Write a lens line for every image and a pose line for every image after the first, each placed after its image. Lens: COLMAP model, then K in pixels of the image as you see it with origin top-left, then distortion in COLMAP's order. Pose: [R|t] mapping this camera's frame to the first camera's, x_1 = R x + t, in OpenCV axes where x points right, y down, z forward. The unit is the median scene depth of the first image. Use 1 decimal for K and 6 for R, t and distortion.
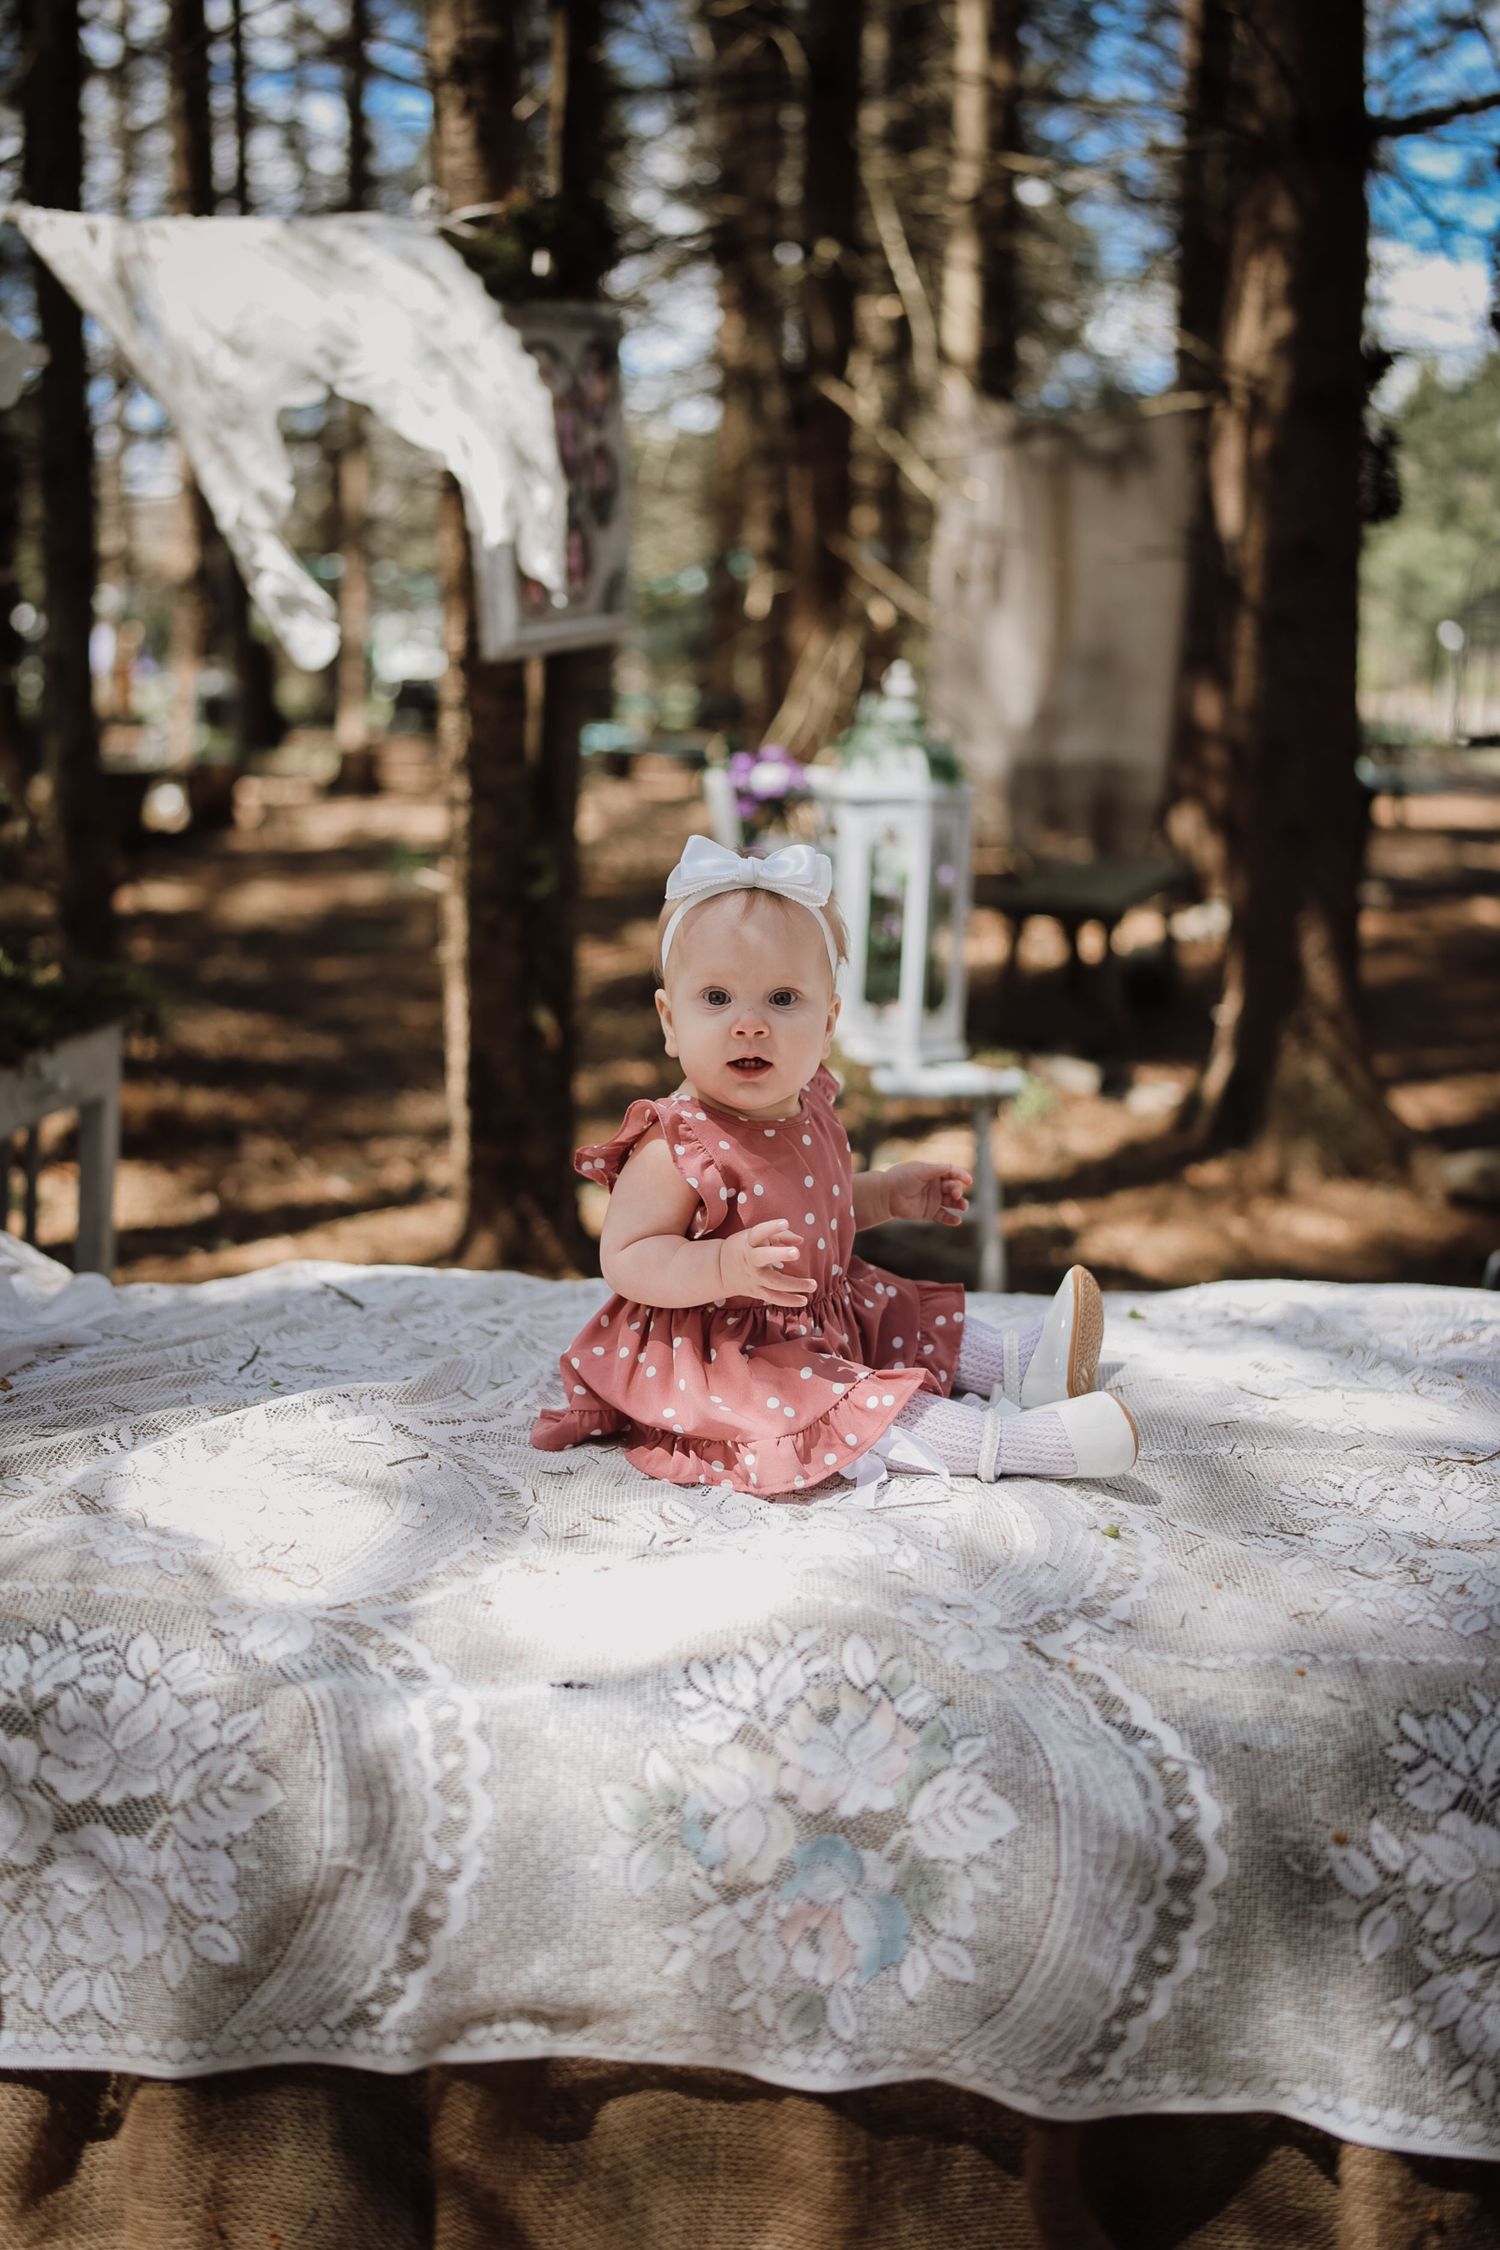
lens RADIAL K [[2255.6, 0, 736.5], [0, 2255.6, 1119.7], [0, 0, 1]] dist [-0.049737, 0.000000]
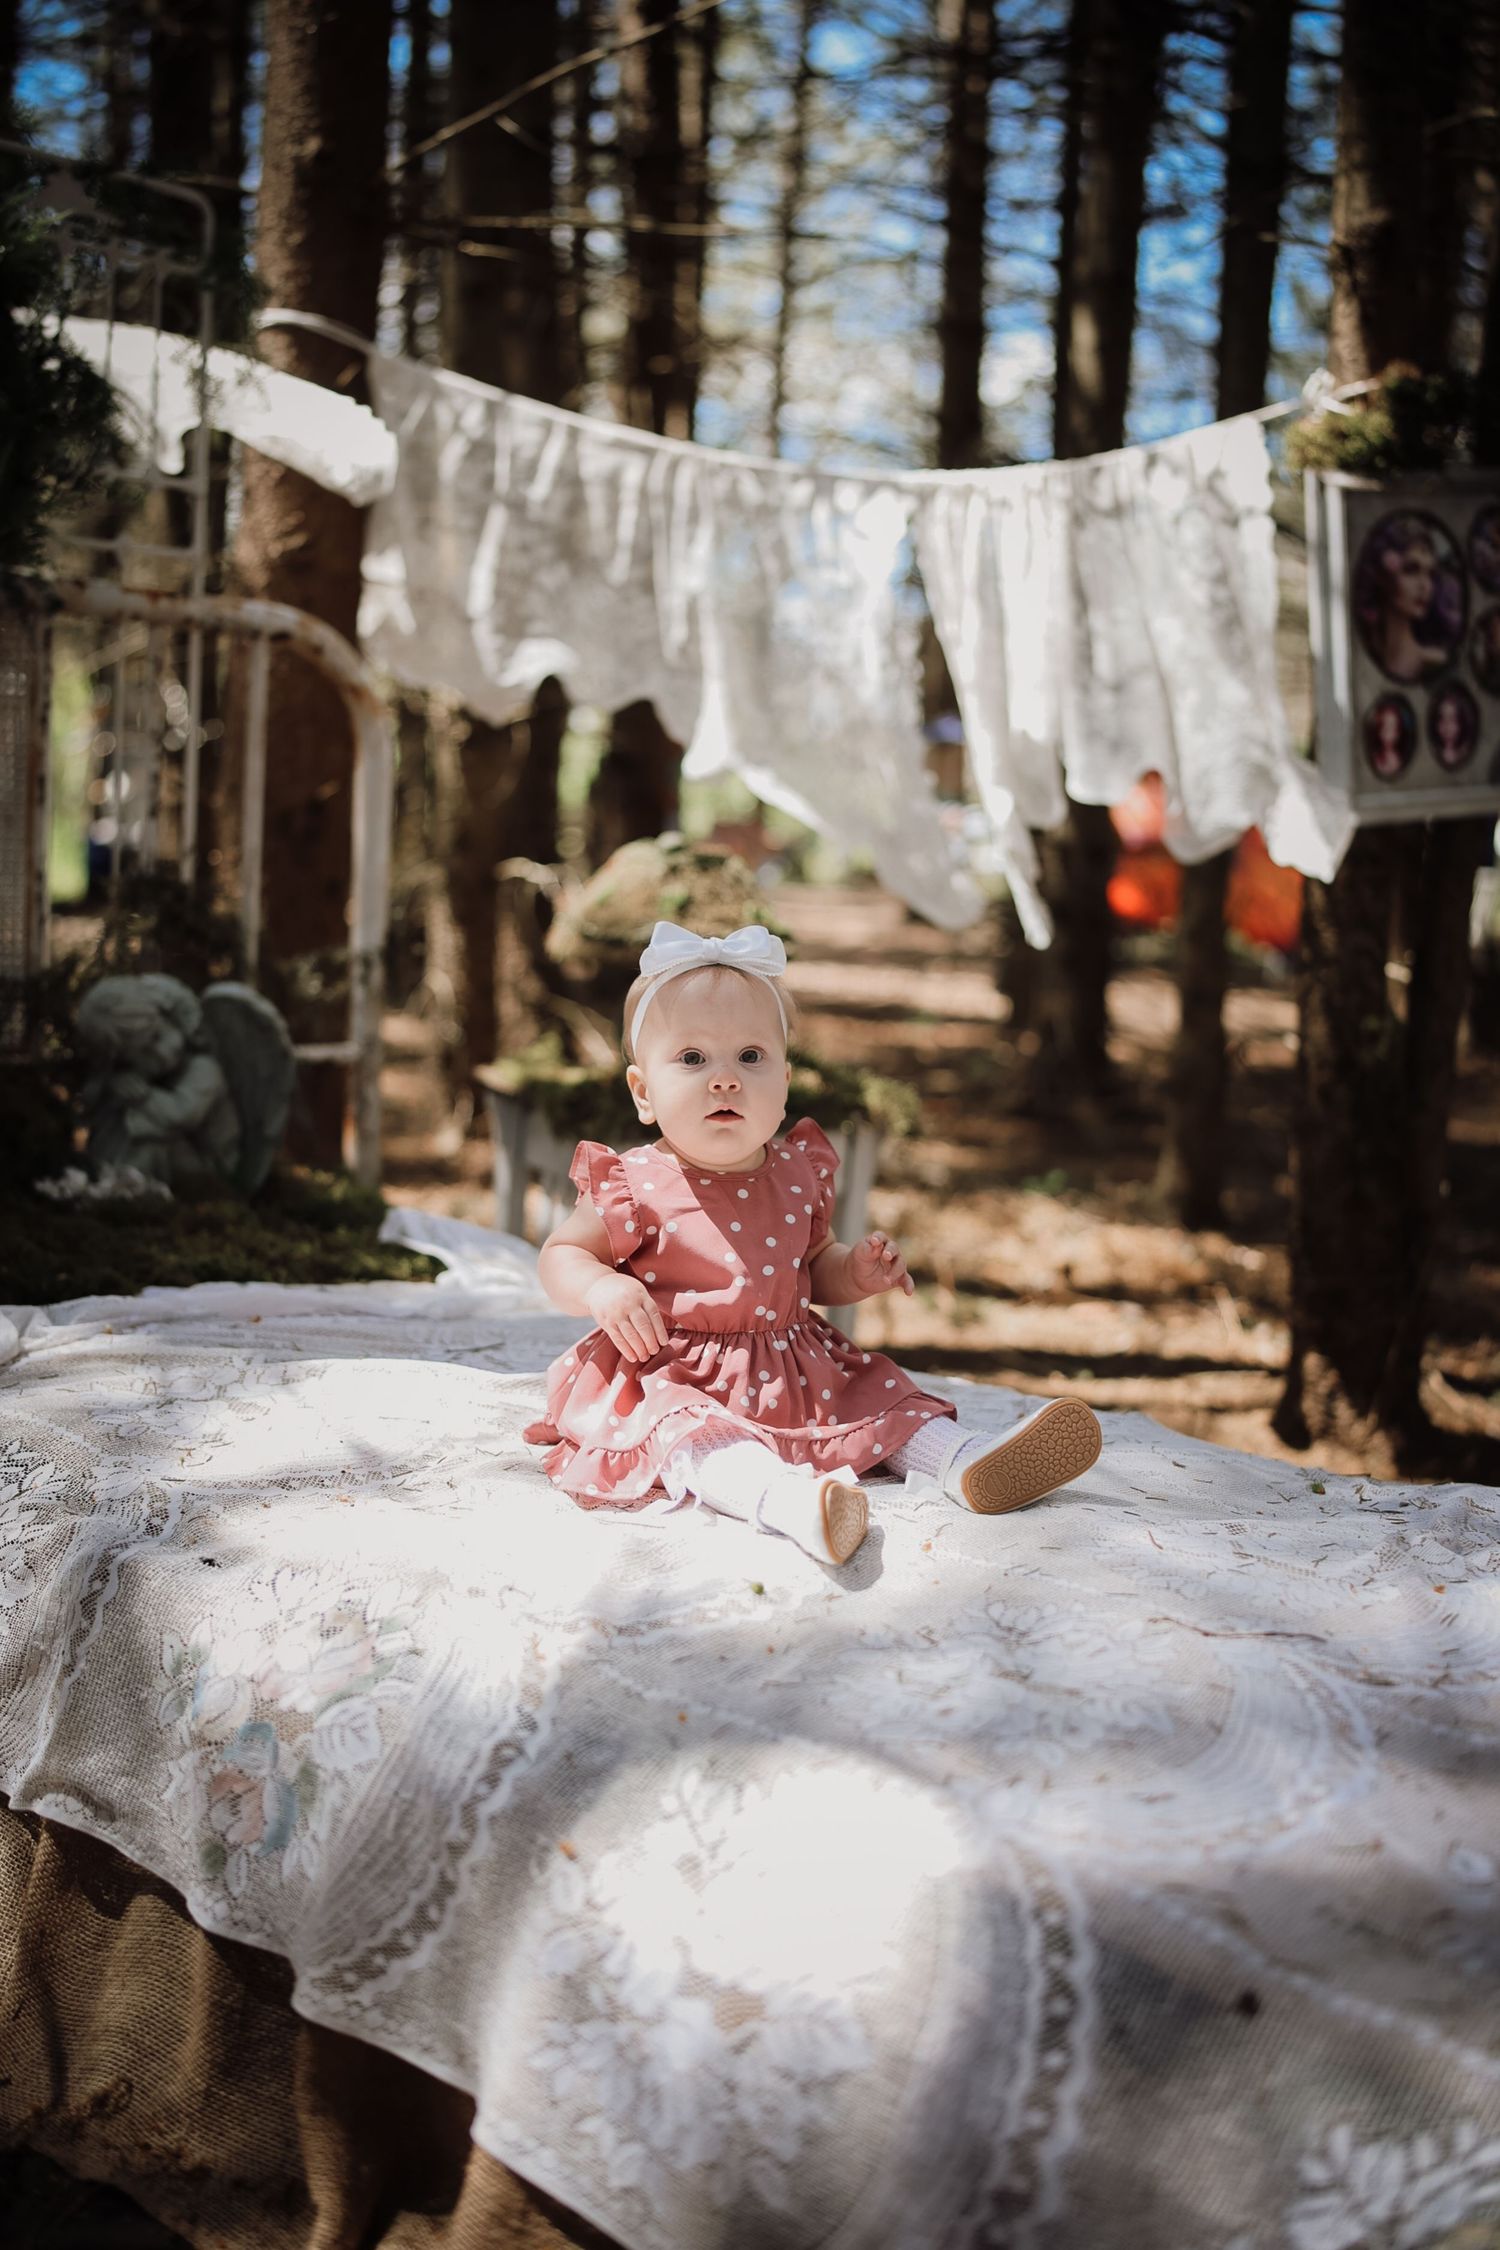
lens RADIAL K [[2255.6, 0, 729.6], [0, 2255.6, 1140.5], [0, 0, 1]] dist [-0.049737, 0.000000]
pose [[0.751292, 0.091965, -0.653532, 0.807719], [-0.151017, 0.987926, -0.034586, 0.021370], [0.642460, 0.124678, 0.756109, 0.198990]]
